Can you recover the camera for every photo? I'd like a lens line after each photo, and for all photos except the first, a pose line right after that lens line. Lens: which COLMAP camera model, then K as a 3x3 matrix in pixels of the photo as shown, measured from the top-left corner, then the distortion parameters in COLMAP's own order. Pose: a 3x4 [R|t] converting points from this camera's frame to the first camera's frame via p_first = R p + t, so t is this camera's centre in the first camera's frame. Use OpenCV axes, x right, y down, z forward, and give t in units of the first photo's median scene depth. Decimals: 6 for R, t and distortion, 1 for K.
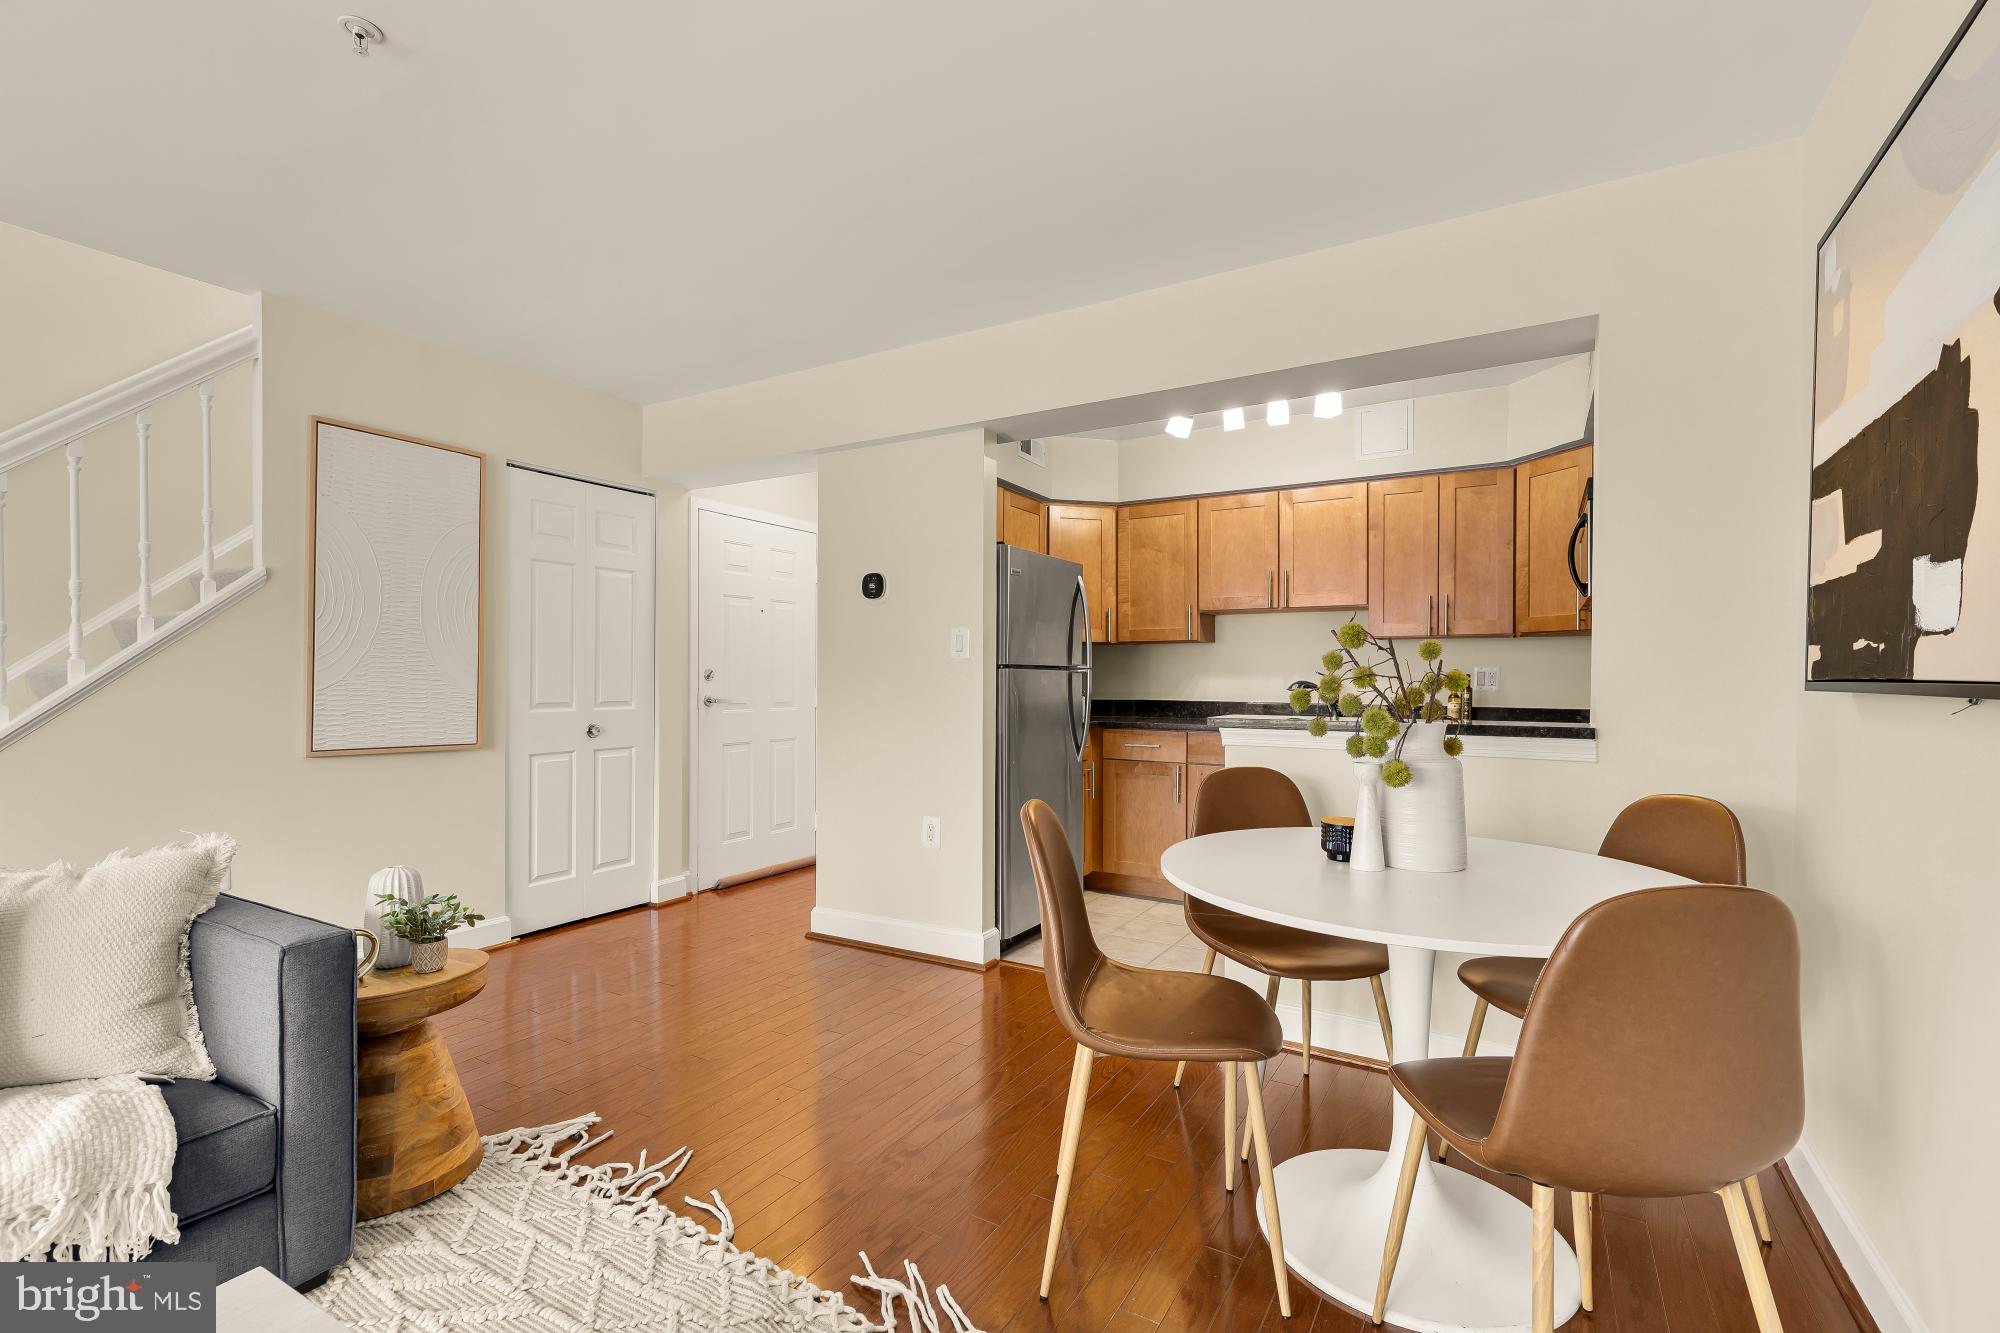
lens RADIAL K [[907.4, 0, 1002.8], [0, 907.4, 675.8], [0, 0, 1]] dist [0.007858, 0.000198]
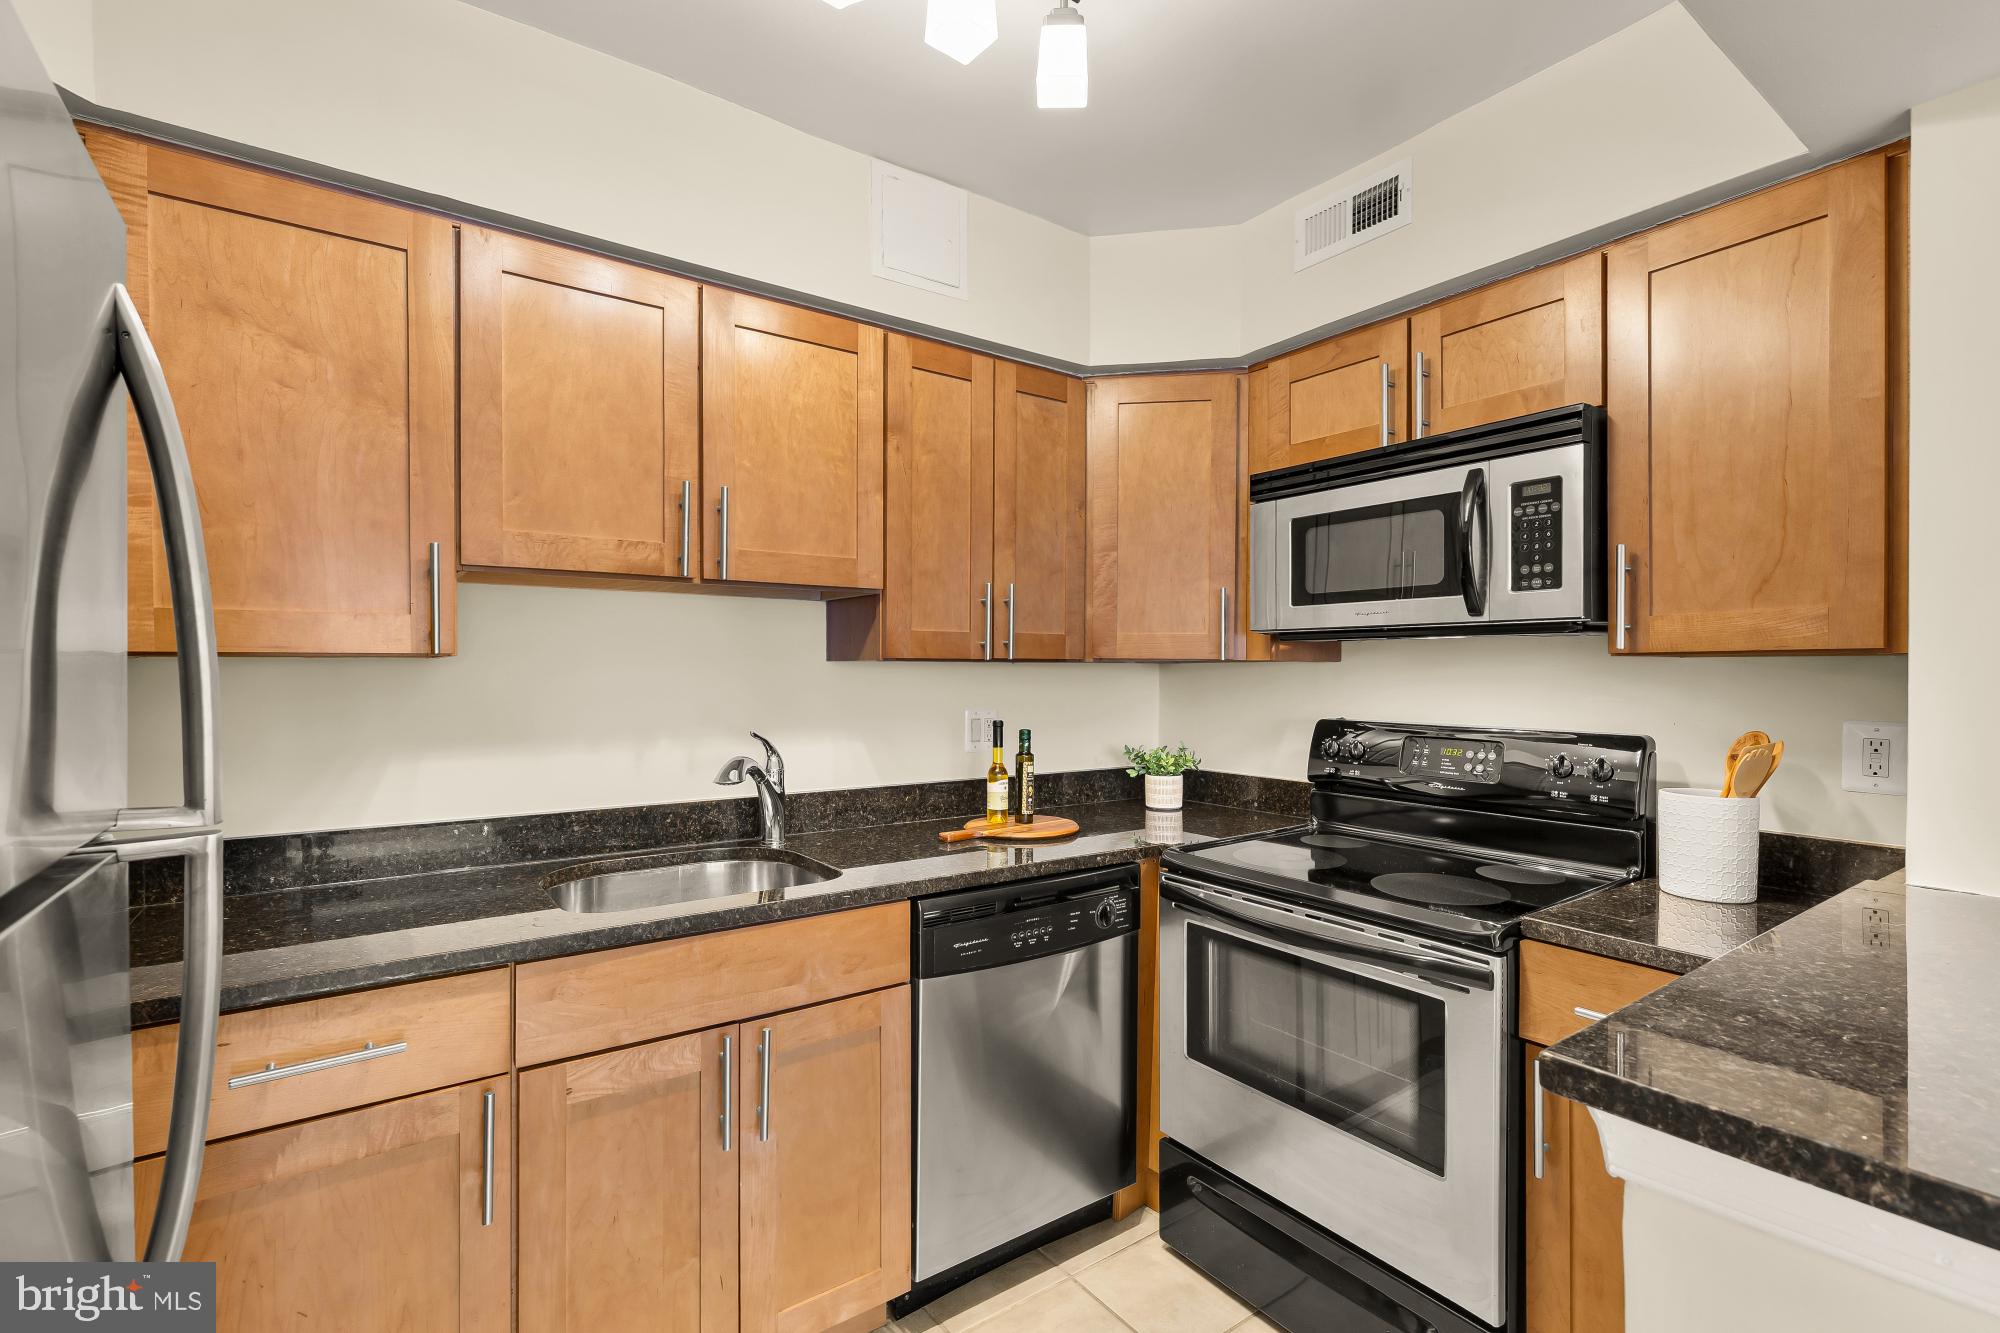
lens RADIAL K [[907.4, 0, 1003.6], [0, 907.4, 672.2], [0, 0, 1]] dist [0.007858, 0.000198]
pose [[0.410232, -0.008059, 0.911946, -0.003809], [-0.009179, 0.999874, 0.012965, -0.038705], [-0.911935, -0.013690, 0.410106, 0.686763]]
